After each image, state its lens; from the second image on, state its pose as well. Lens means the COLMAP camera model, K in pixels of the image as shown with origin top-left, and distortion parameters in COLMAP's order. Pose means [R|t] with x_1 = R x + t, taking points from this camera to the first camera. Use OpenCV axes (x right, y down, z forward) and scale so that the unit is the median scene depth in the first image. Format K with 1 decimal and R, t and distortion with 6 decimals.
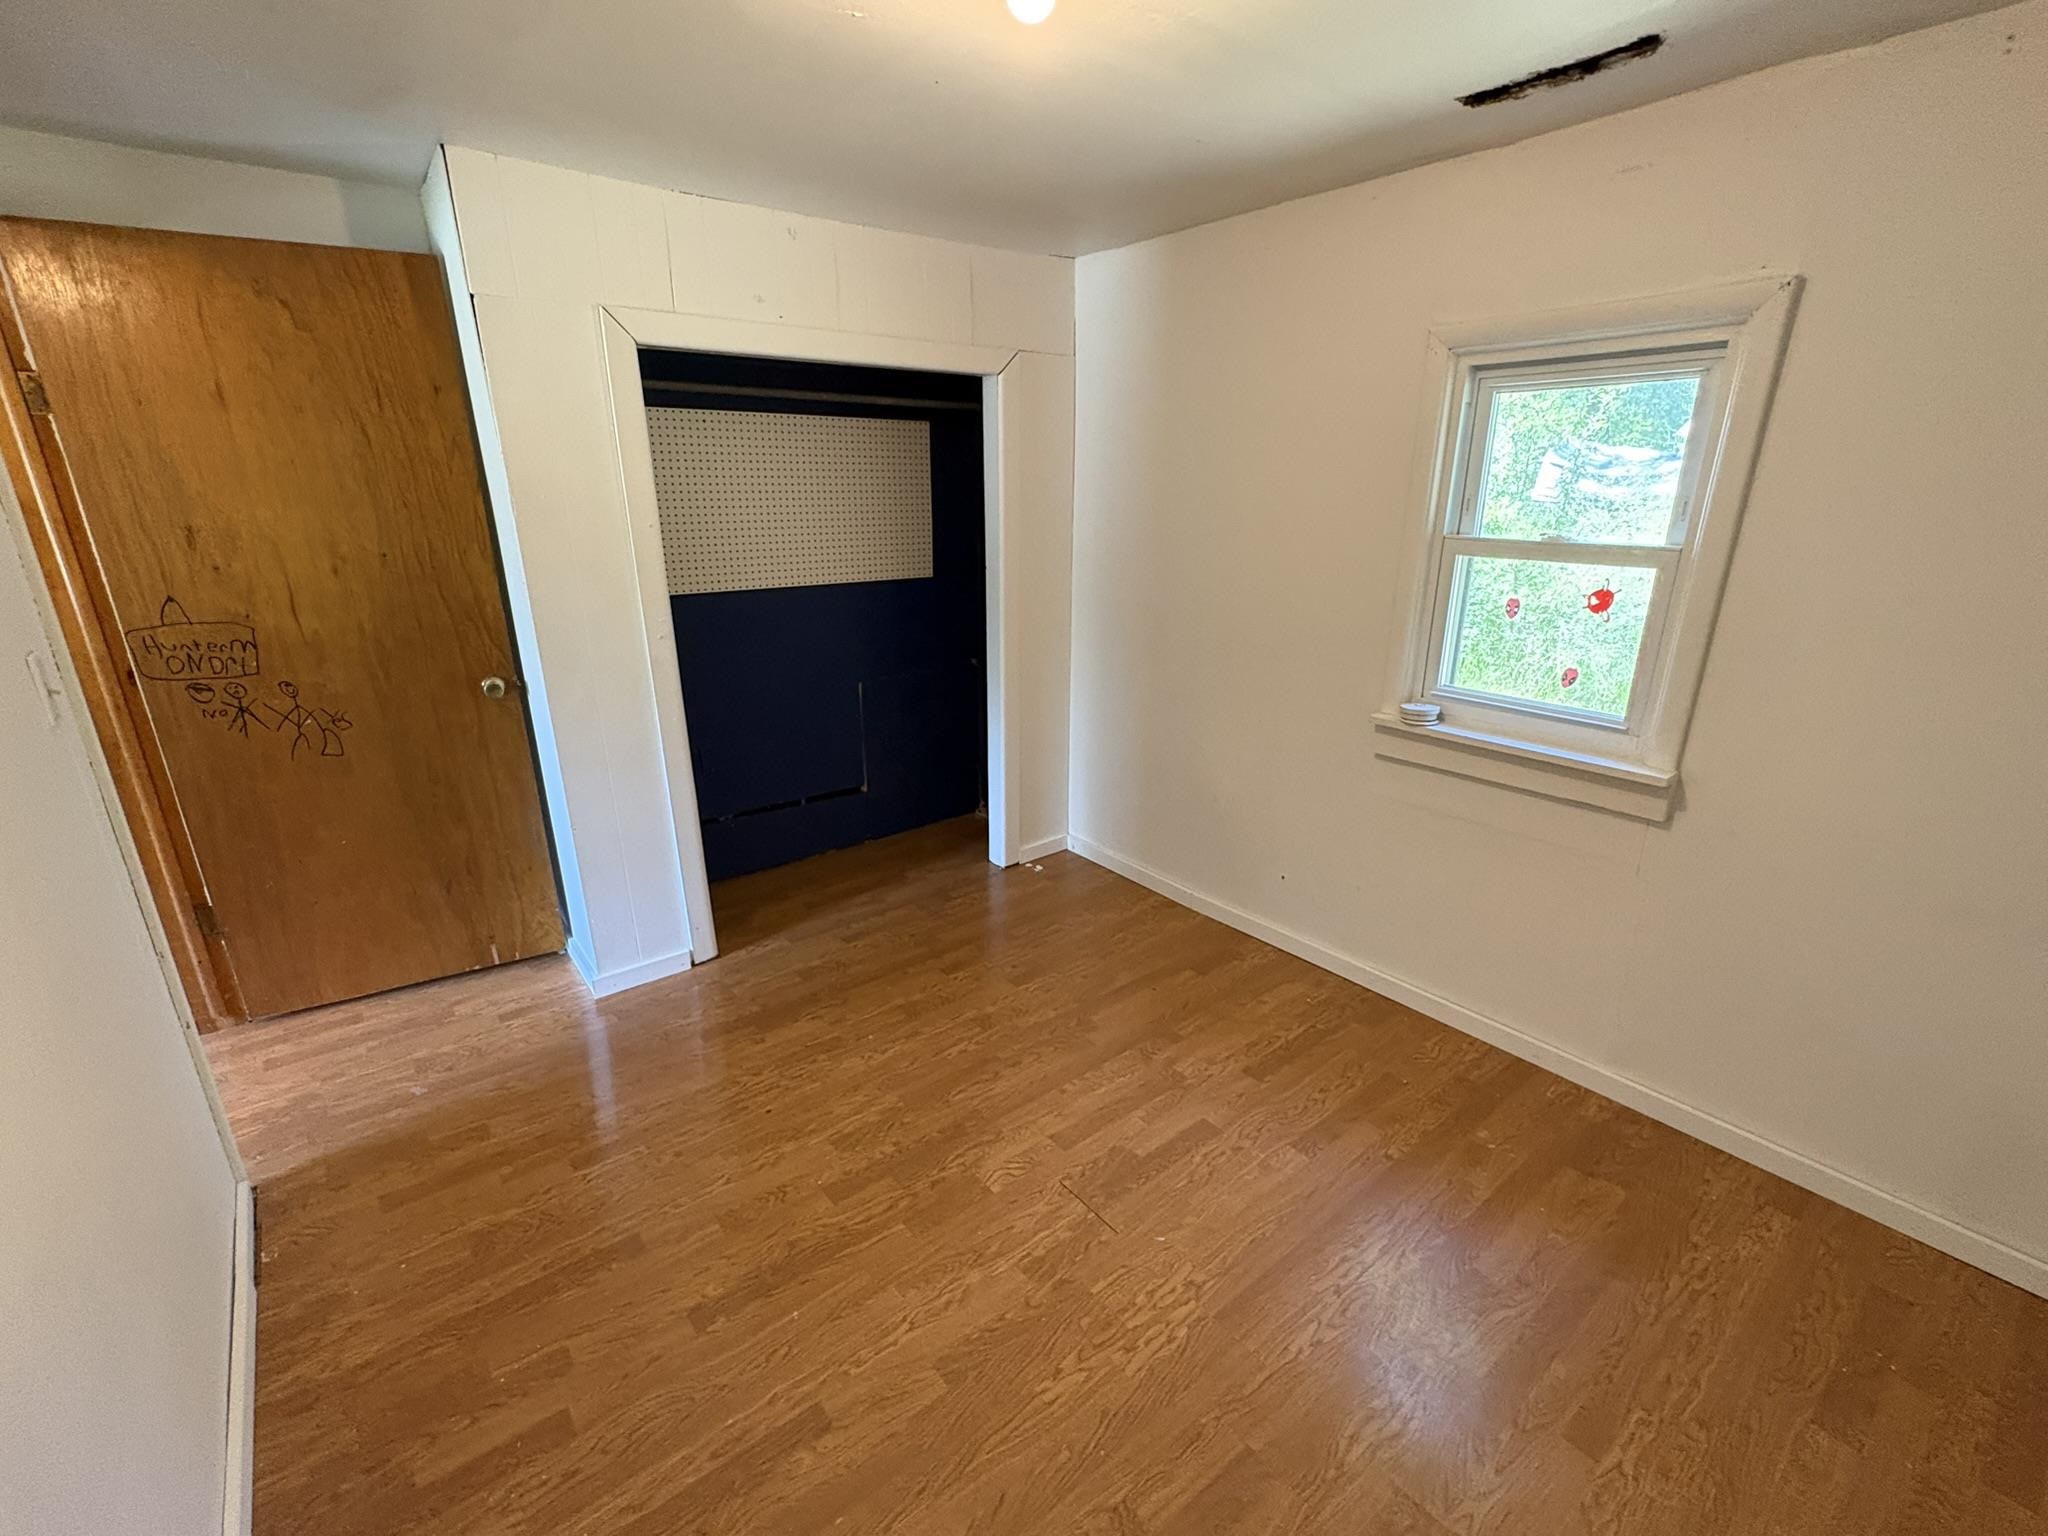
lens RADIAL K [[909.0, 0, 1023.2], [0, 909.0, 776.0], [0, 0, 1]] dist [0.009217, 0.000566]
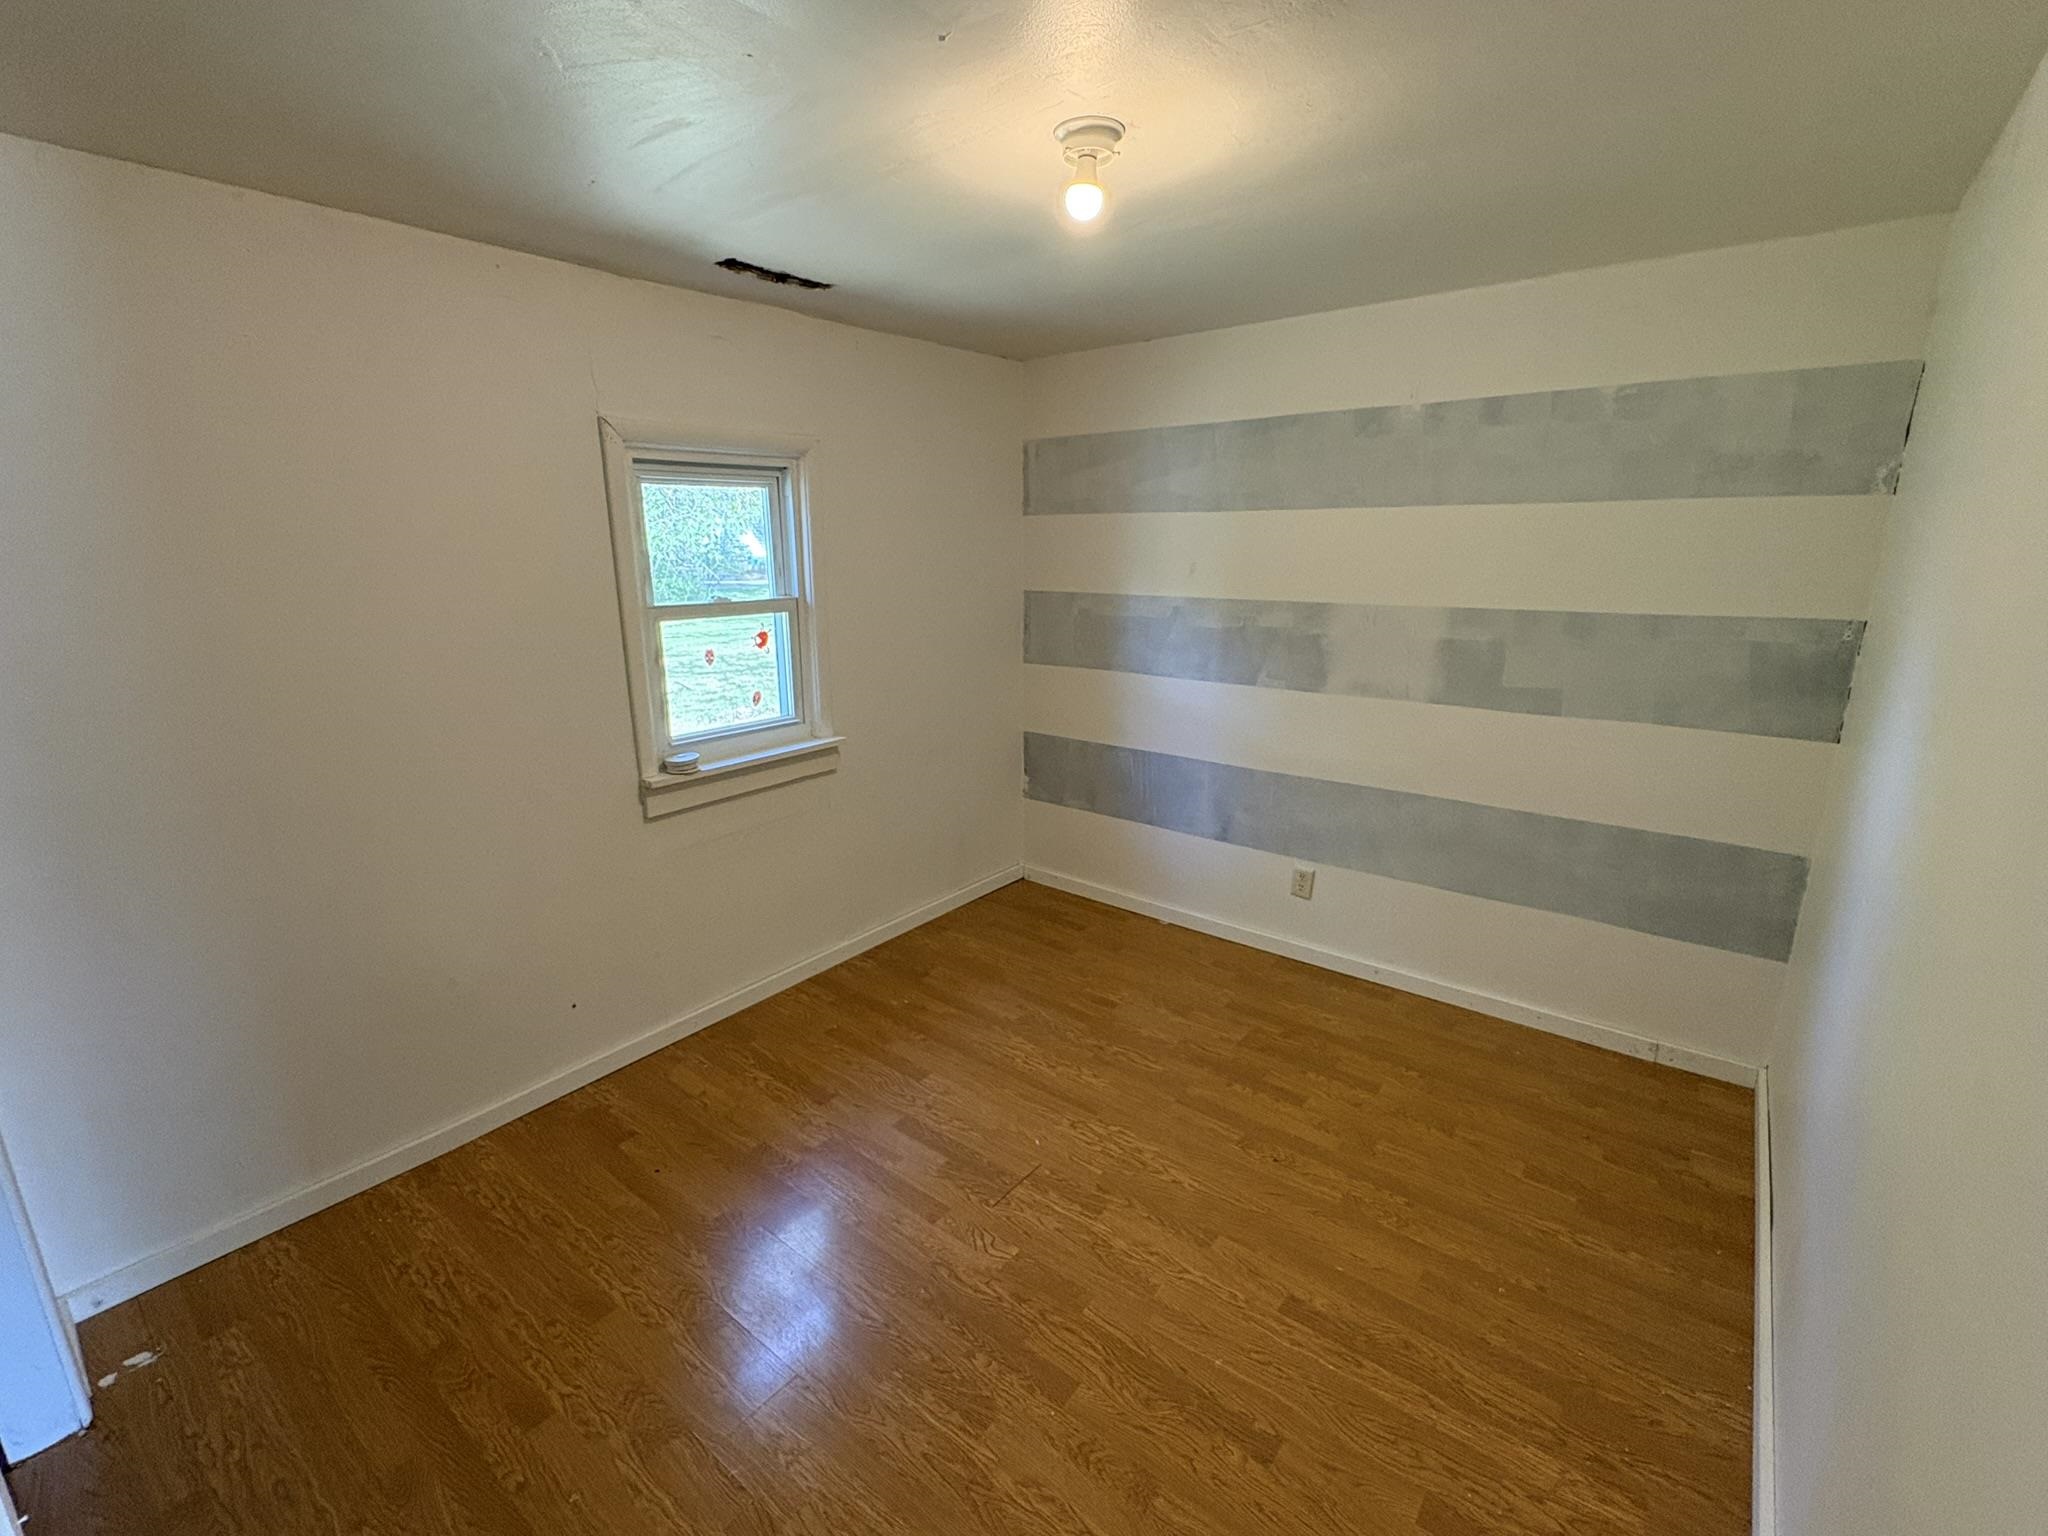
lens RADIAL K [[909.0, 0, 1023.2], [0, 909.0, 776.0], [0, 0, 1]] dist [0.009217, 0.000566]
pose [[-0.234752, -0.239270, 0.942147, -0.821465], [0.315912, 0.897839, 0.306732, -0.306140], [-0.919288, 0.369642, -0.135181, 0.903172]]
